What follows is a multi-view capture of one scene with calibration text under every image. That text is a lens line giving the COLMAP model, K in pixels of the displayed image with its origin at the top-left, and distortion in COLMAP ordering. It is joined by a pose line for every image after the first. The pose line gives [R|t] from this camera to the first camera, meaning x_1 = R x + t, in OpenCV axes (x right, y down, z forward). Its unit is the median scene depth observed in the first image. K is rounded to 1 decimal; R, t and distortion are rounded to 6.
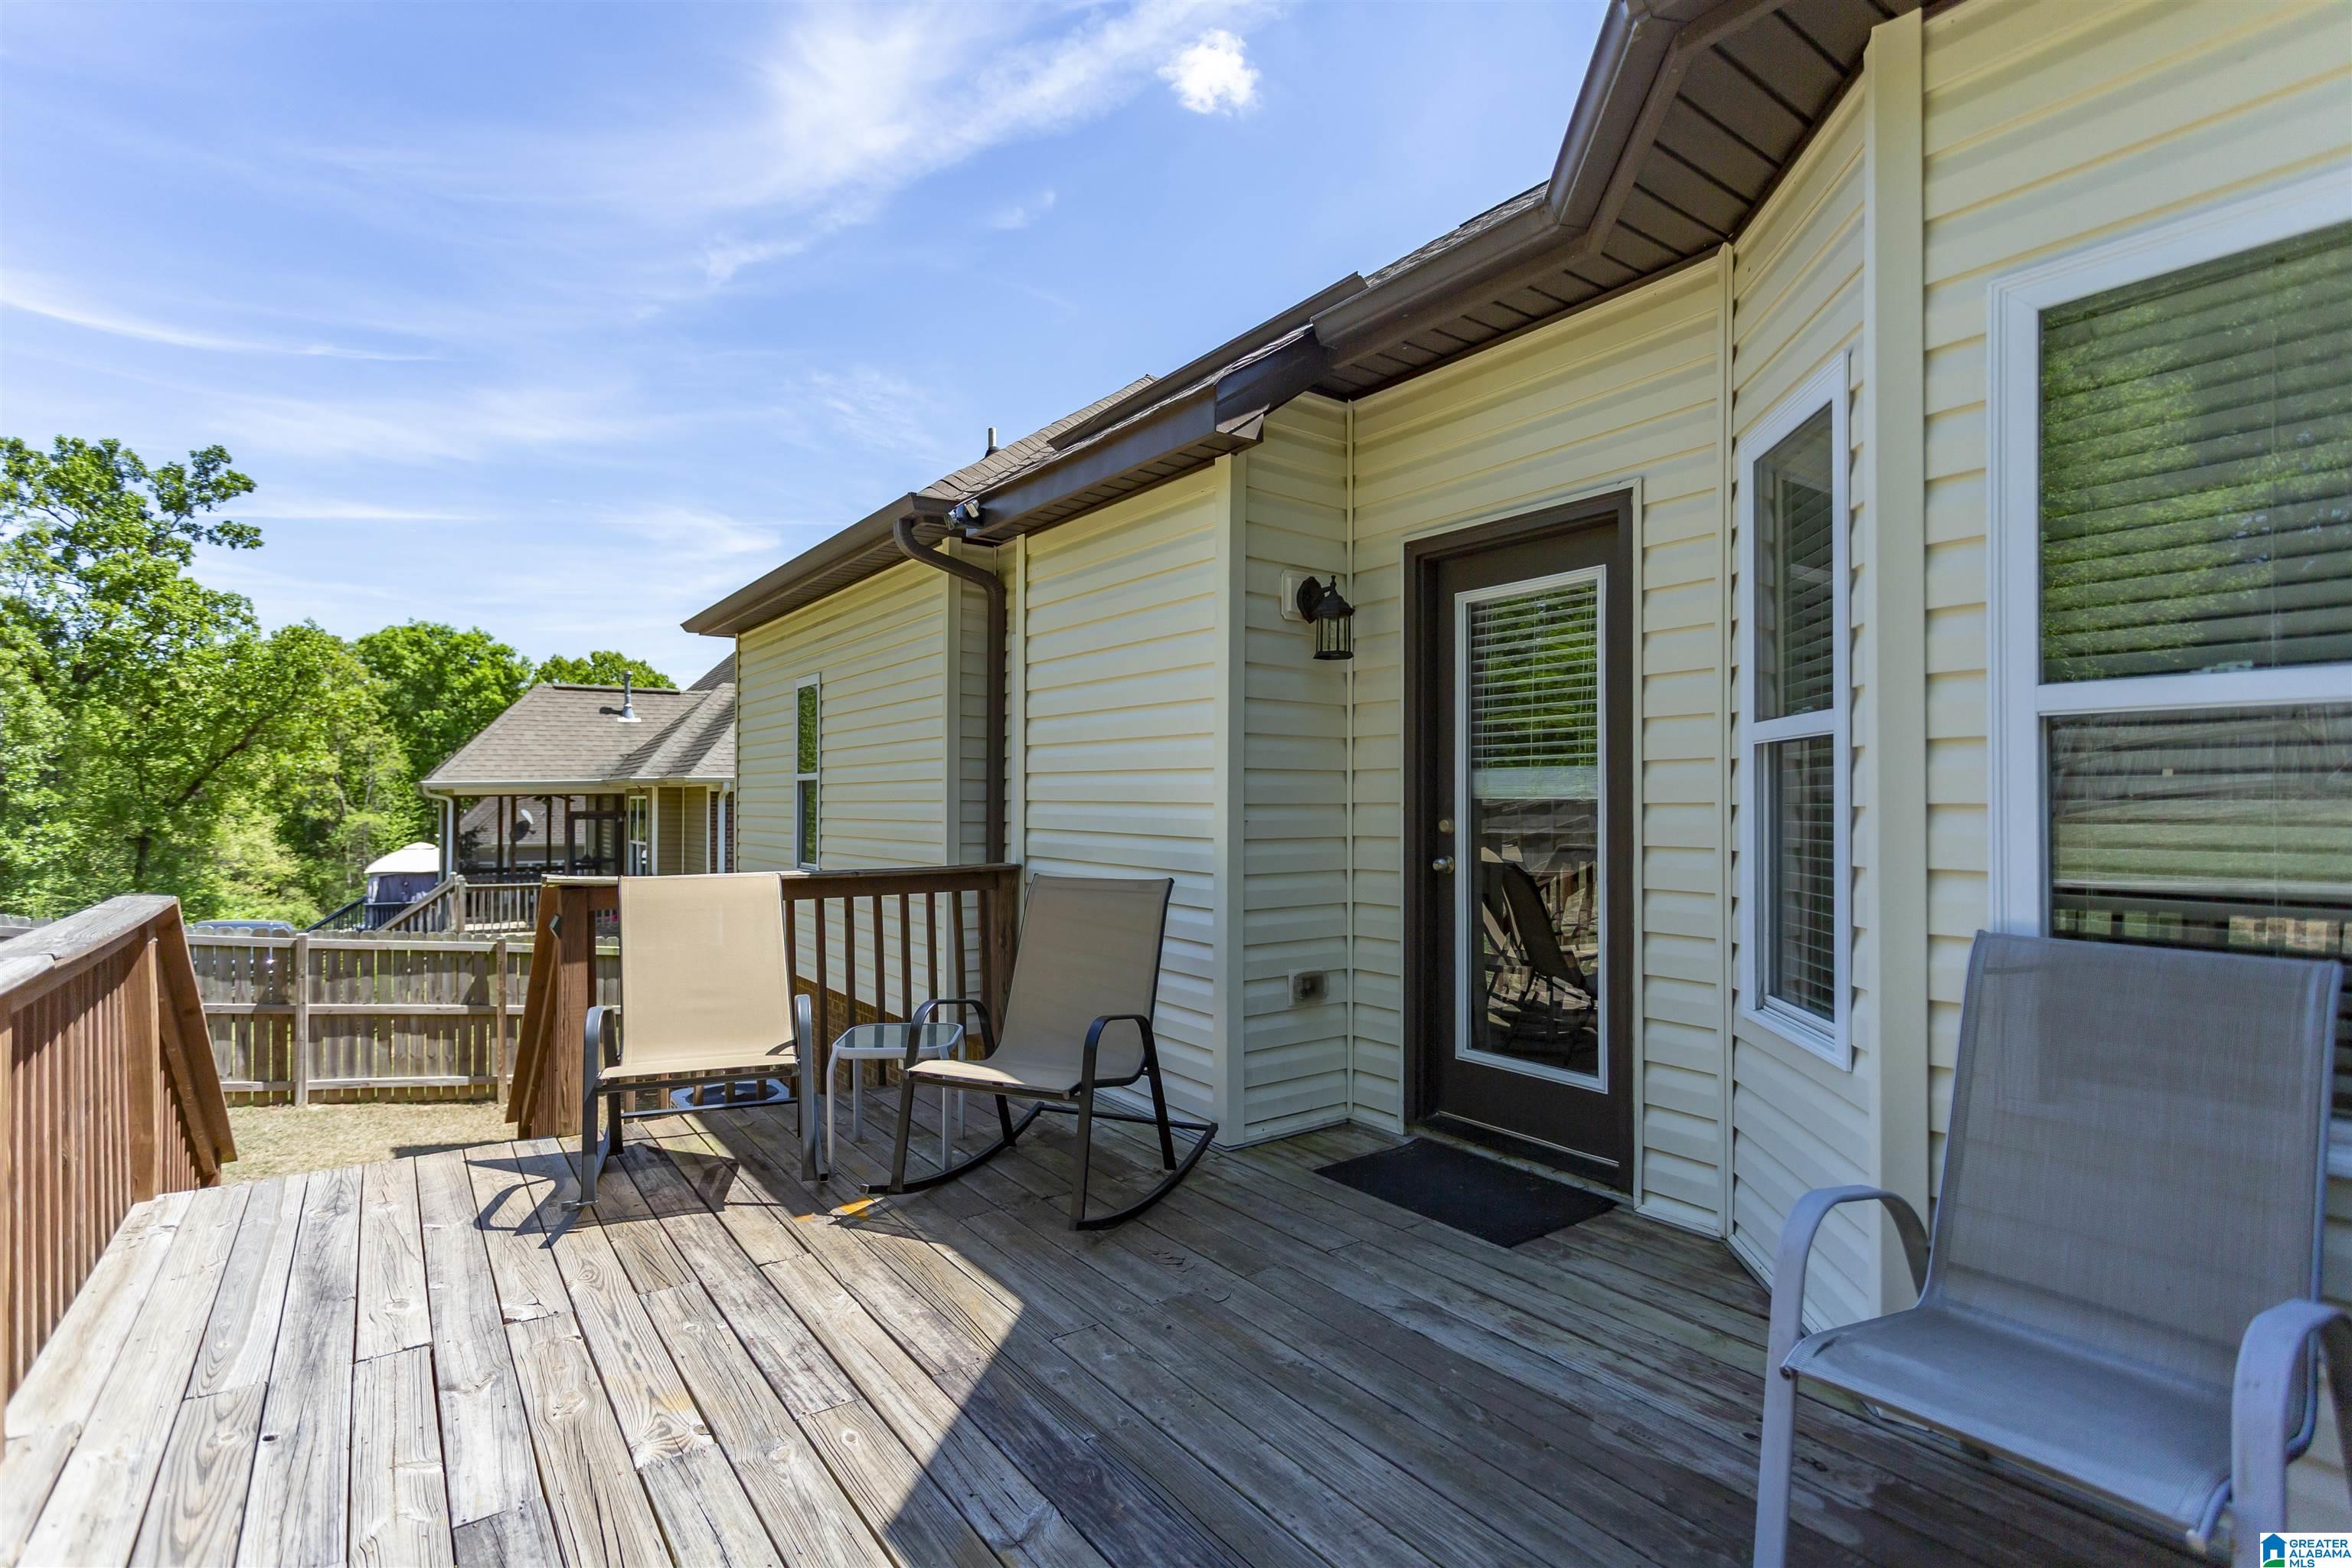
lens RADIAL K [[1119.0, 0, 1163.9], [0, 1119.0, 759.7], [0, 0, 1]] dist [0.003097, 0.001828]
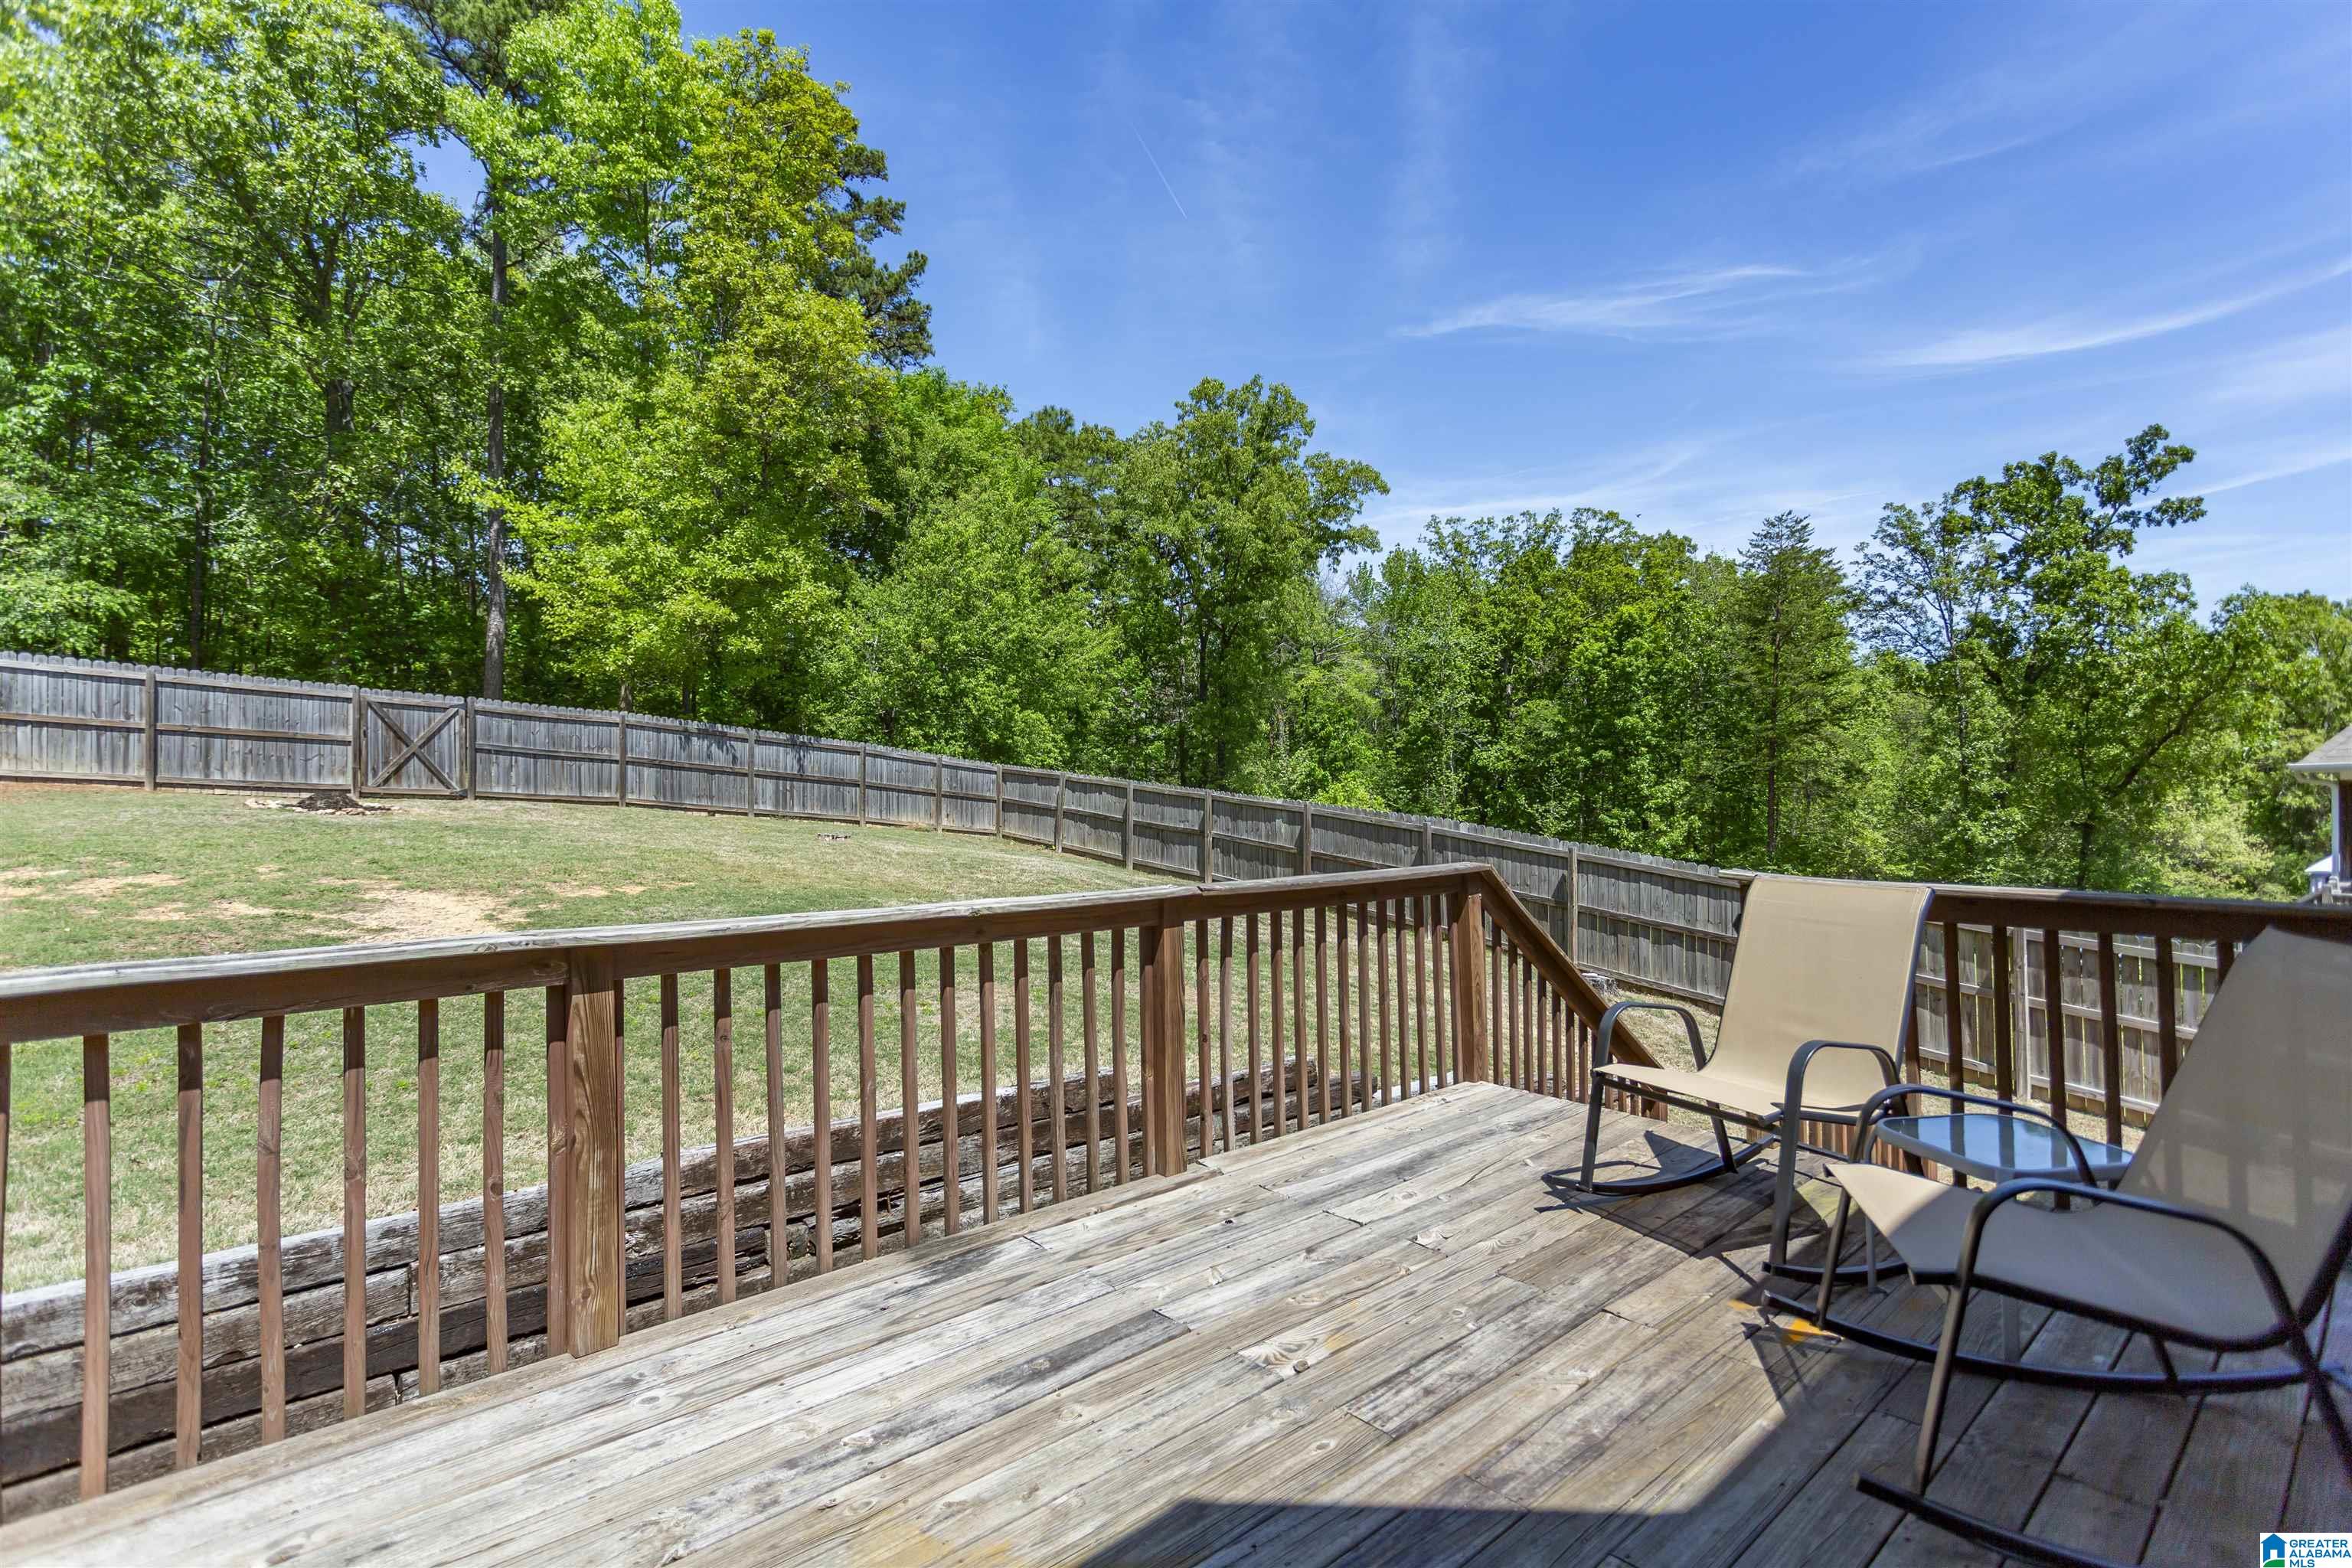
lens RADIAL K [[1119.0, 0, 1175.1], [0, 1119.0, 768.7], [0, 0, 1]] dist [0.003097, 0.001828]
pose [[0.111834, -0.023068, -0.993459, 0.124025], [0.043058, 0.998904, -0.018348, 0.004201], [0.992794, -0.040724, 0.112705, 0.139970]]
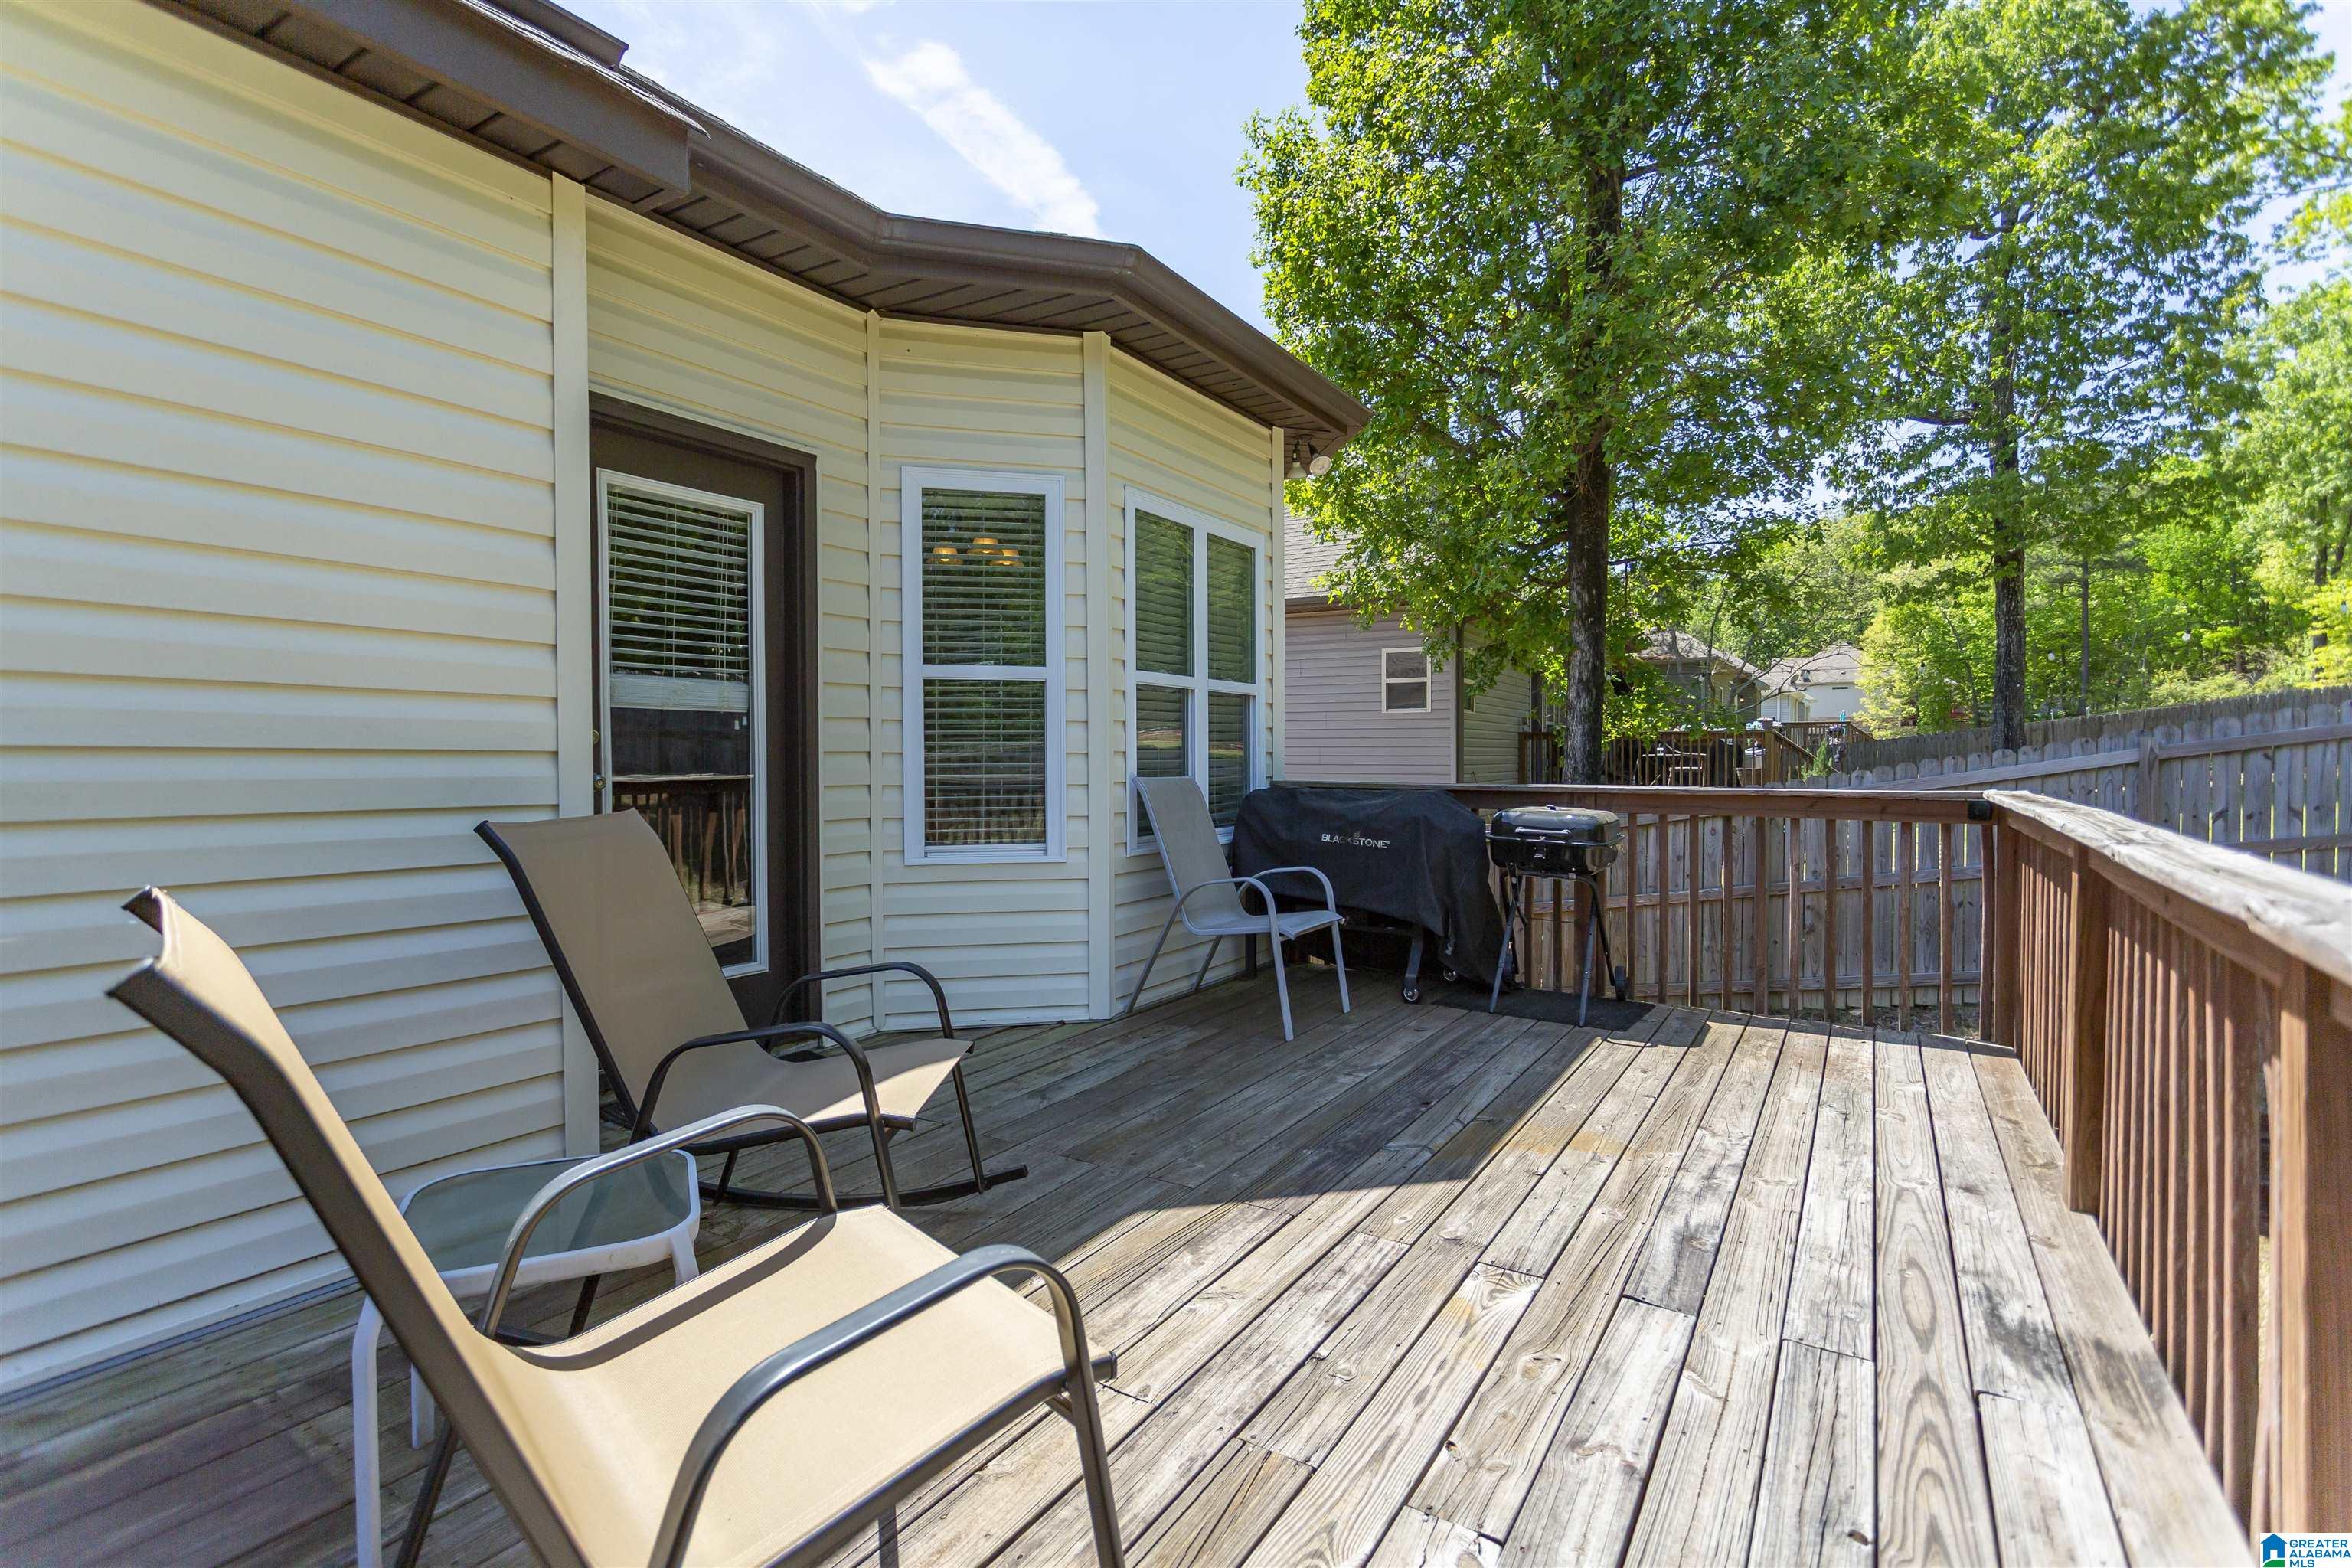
lens RADIAL K [[1088.1, 0, 1174.9], [0, 1088.1, 747.1], [0, 0, 1]] dist [0.004952, 0.000775]
pose [[-0.371286, 0.003077, 0.928513, -0.229290], [-0.032406, 0.999342, -0.016270, 0.021619], [-0.927953, -0.036131, -0.370942, 0.300585]]
